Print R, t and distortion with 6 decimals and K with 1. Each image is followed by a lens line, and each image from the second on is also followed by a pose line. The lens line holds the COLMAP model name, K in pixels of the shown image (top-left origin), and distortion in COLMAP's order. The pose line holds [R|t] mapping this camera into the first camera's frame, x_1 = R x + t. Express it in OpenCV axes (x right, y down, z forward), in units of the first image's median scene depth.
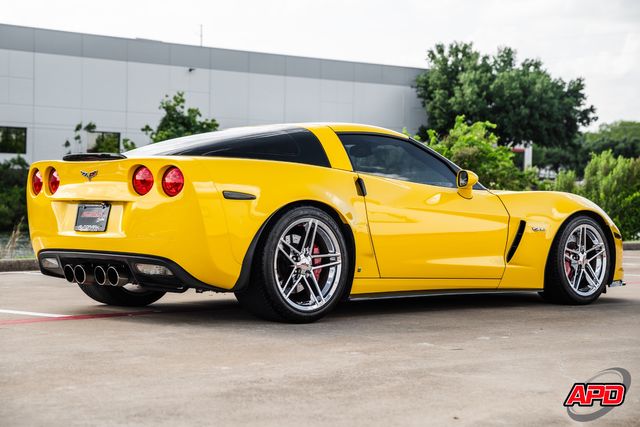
lens RADIAL K [[1324.6, 0, 320.0], [0, 1324.6, 213.5], [0, 0, 1]] dist [0.289781, 0.180642]
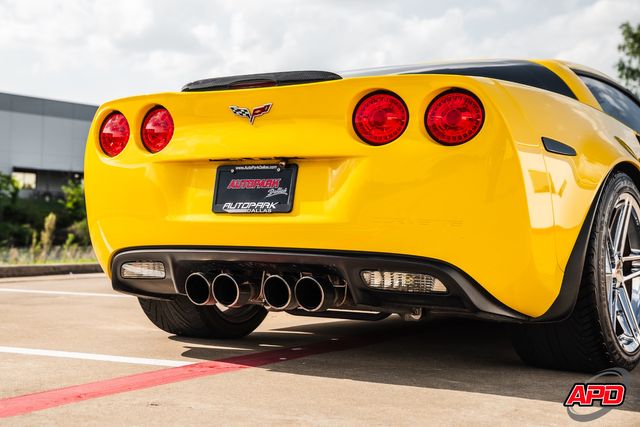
lens RADIAL K [[1030.1, 0, 298.5], [0, 1030.1, 211.4], [0, 0, 1]] dist [0.148739, 0.024415]
pose [[0.972202, 0.008879, 0.233975, -0.249734], [-0.003749, 0.999743, -0.022361, 0.021776], [-0.234114, 0.020862, 0.971985, 0.566709]]
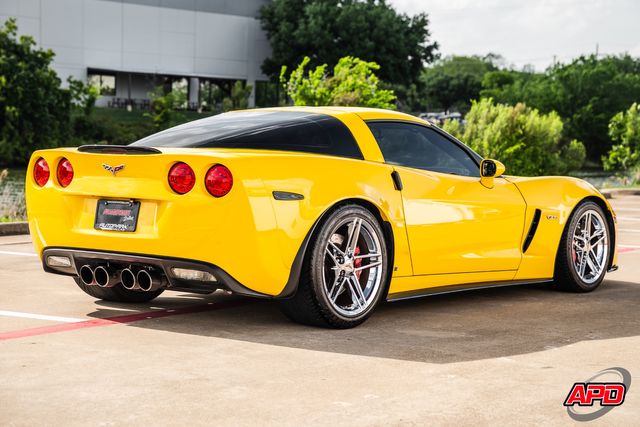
lens RADIAL K [[1356.1, 0, 341.2], [0, 1356.1, 212.6], [0, 0, 1]] dist [0.268588, 0.062185]
pose [[0.989667, 0.000053, 0.143387, -0.150180], [-0.007229, 0.998747, 0.049522, -0.045881], [-0.143205, -0.050046, 0.988427, 0.048797]]
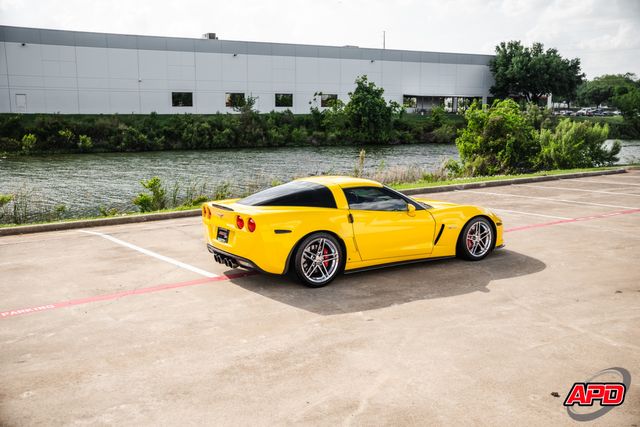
lens RADIAL K [[666.0, 0, 328.8], [0, 666.0, 210.8], [0, 0, 1]] dist [-0.084630, 0.277199]
pose [[0.984165, 0.005547, -0.177167, 0.183134], [0.017396, 0.991662, 0.127687, -0.166336], [0.176398, -0.128747, 0.975863, -0.006030]]
